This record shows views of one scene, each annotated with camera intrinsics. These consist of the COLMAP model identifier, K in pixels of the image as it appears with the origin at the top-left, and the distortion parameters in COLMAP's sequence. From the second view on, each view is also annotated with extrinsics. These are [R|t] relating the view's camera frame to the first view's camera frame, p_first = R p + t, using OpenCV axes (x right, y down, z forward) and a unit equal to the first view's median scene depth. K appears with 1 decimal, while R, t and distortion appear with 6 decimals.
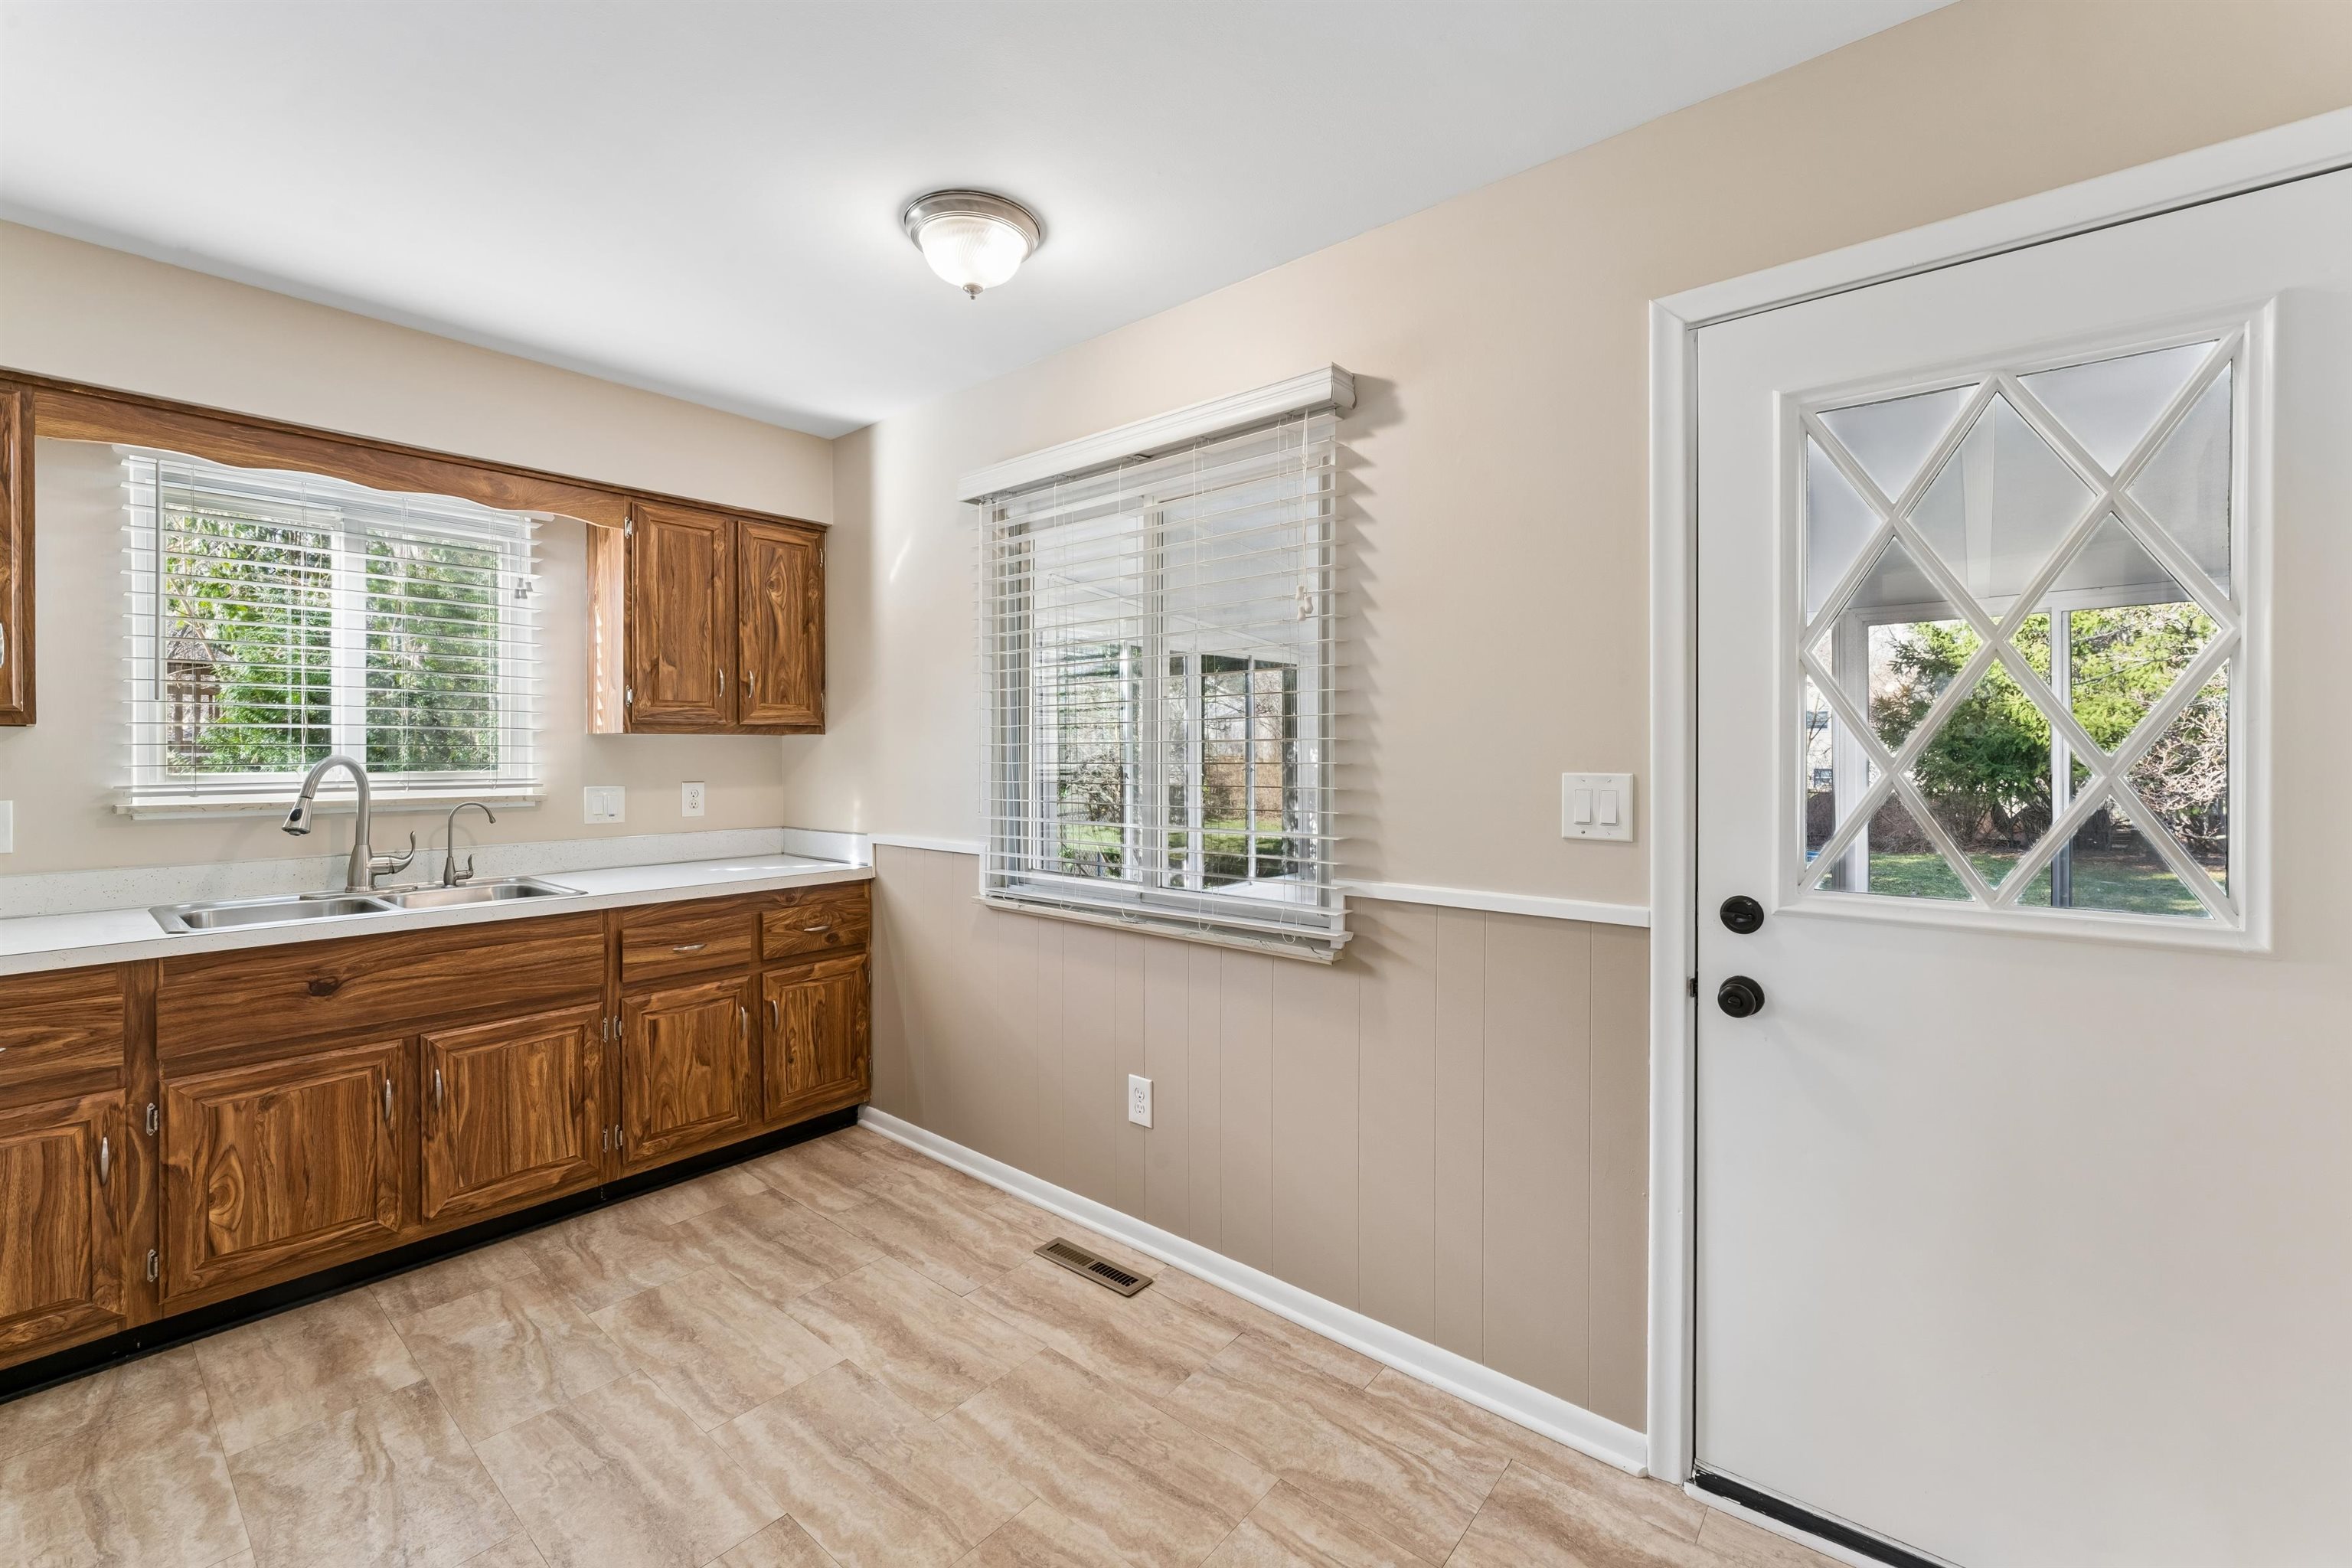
lens RADIAL K [[974.5, 0, 1188.9], [0, 974.5, 771.0], [0, 0, 1]] dist [0.000092, 0.000063]
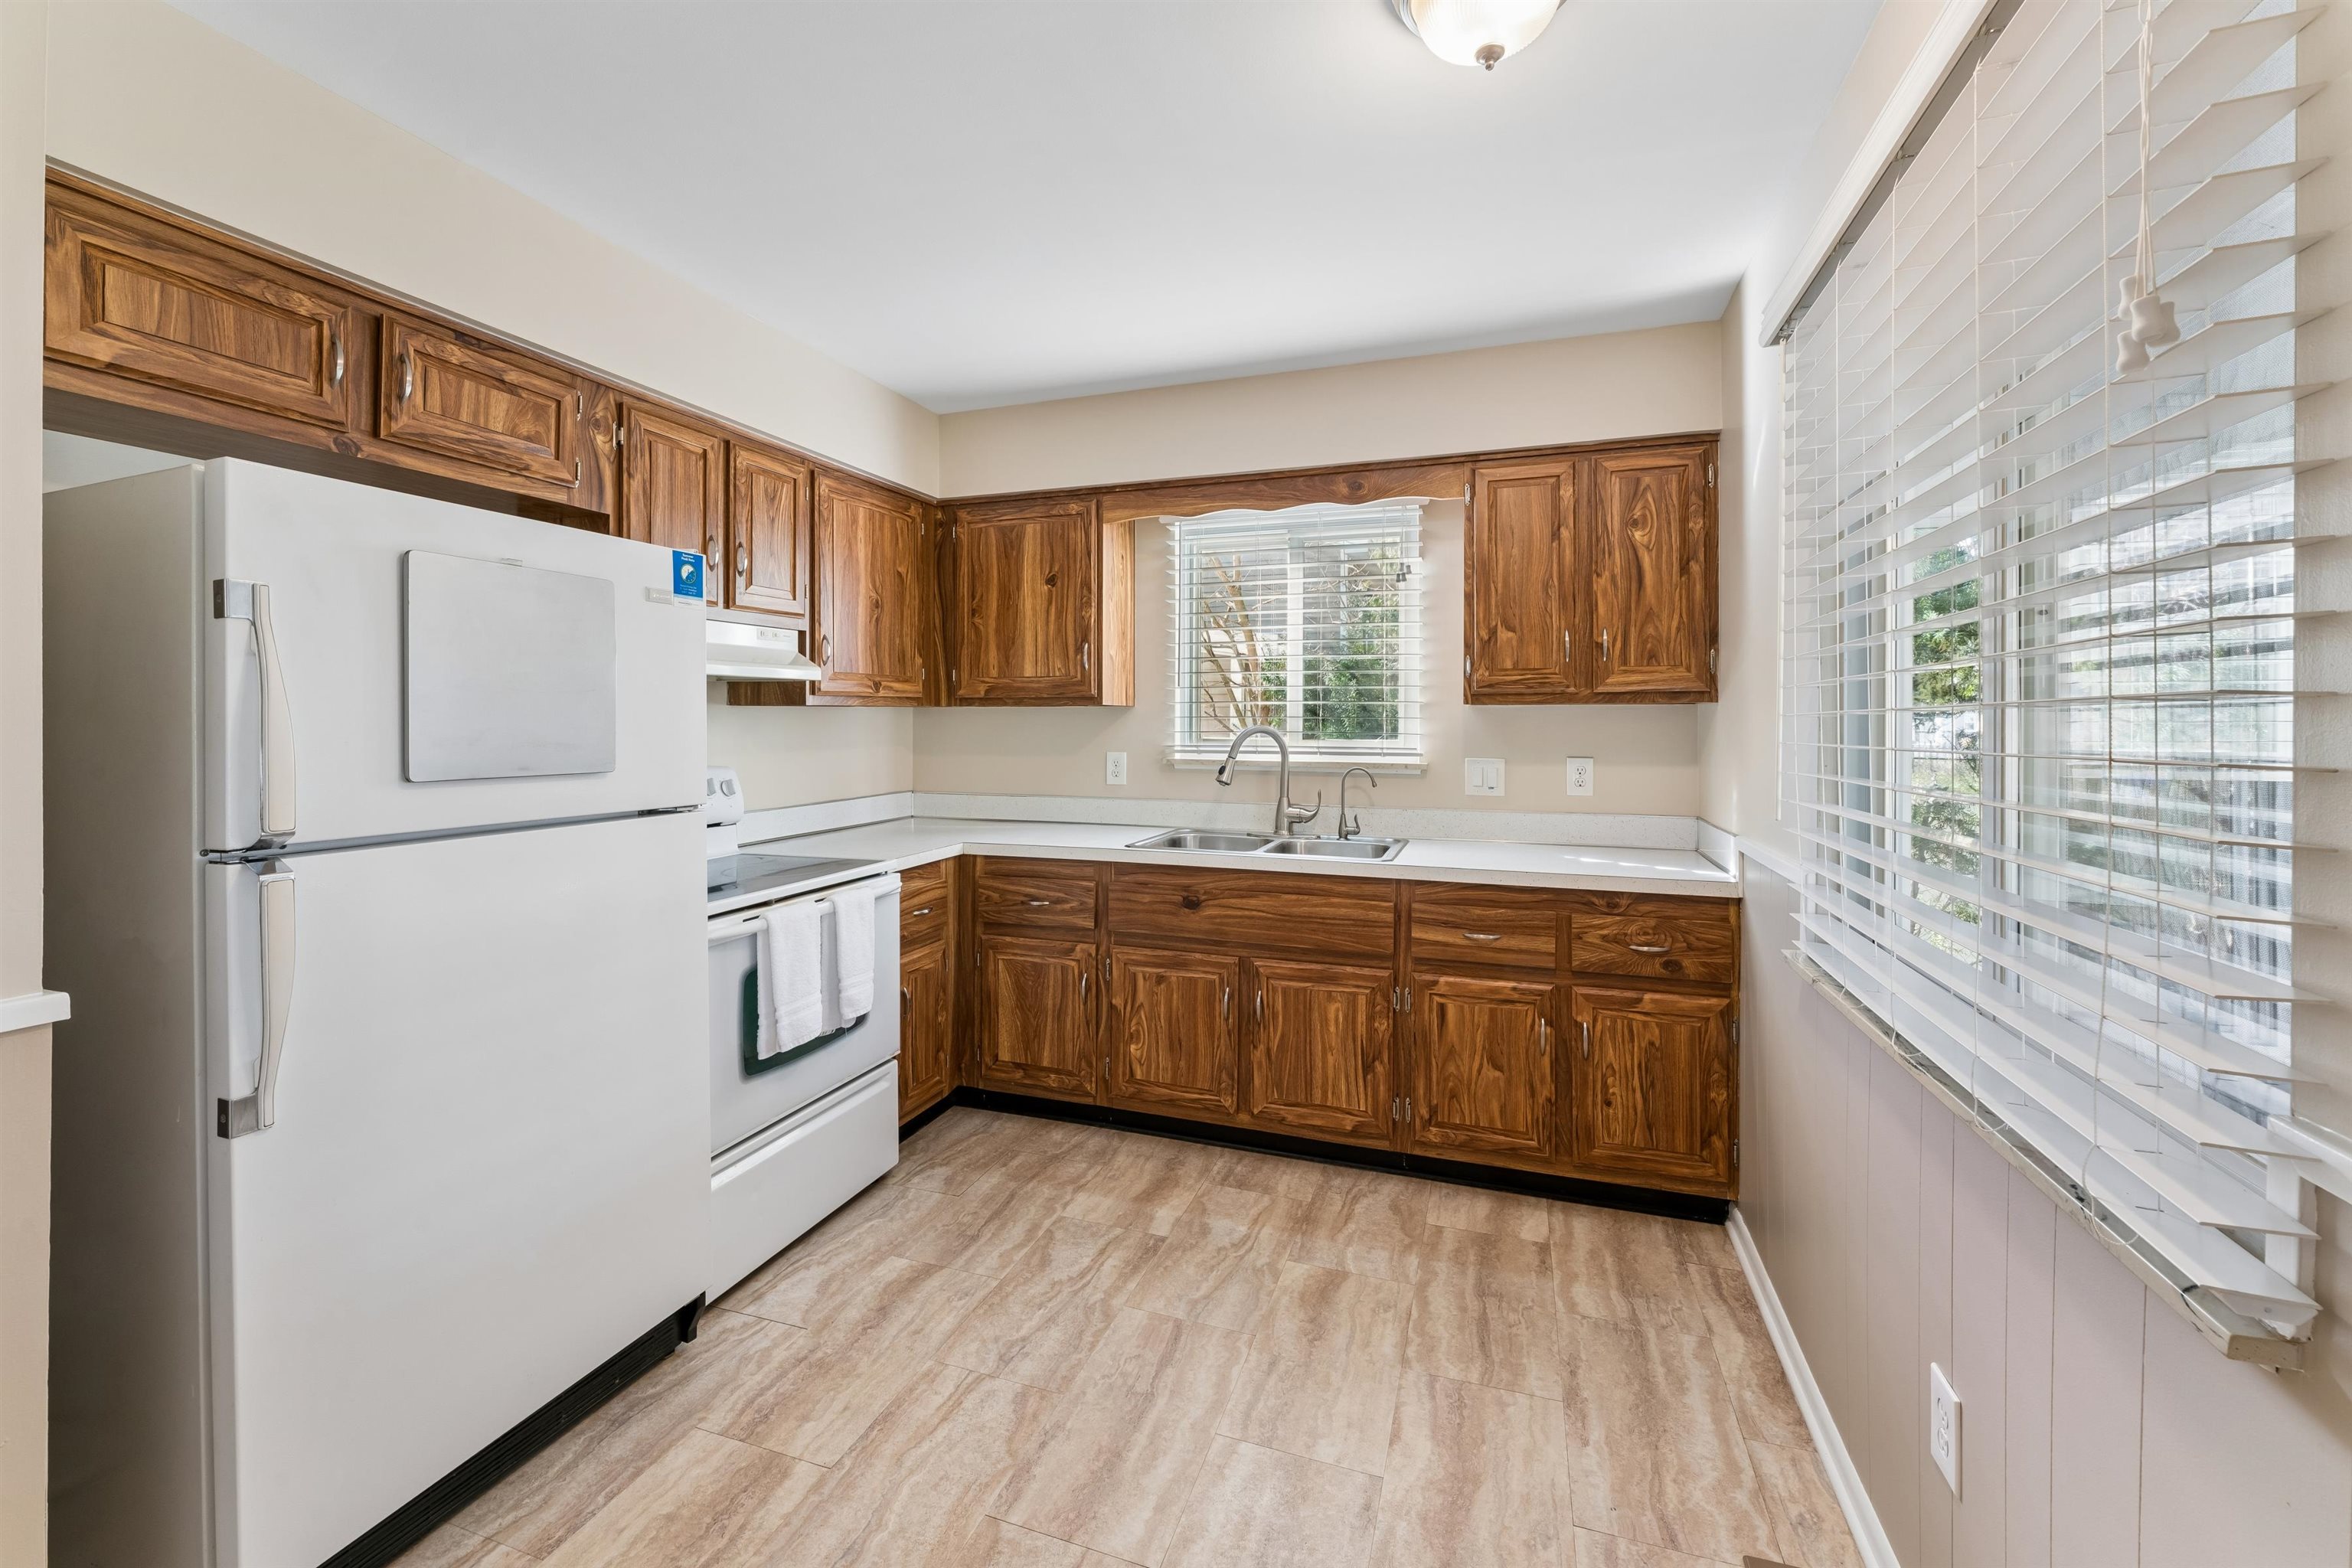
lens RADIAL K [[974.5, 0, 1161.4], [0, 974.5, 726.4], [0, 0, 1]] dist [0.000092, 0.000063]
pose [[0.339211, 0.006277, -0.940689, 0.267464], [-0.023032, 0.999733, -0.001634, -0.009232], [0.940428, 0.022221, 0.339265, 0.424787]]
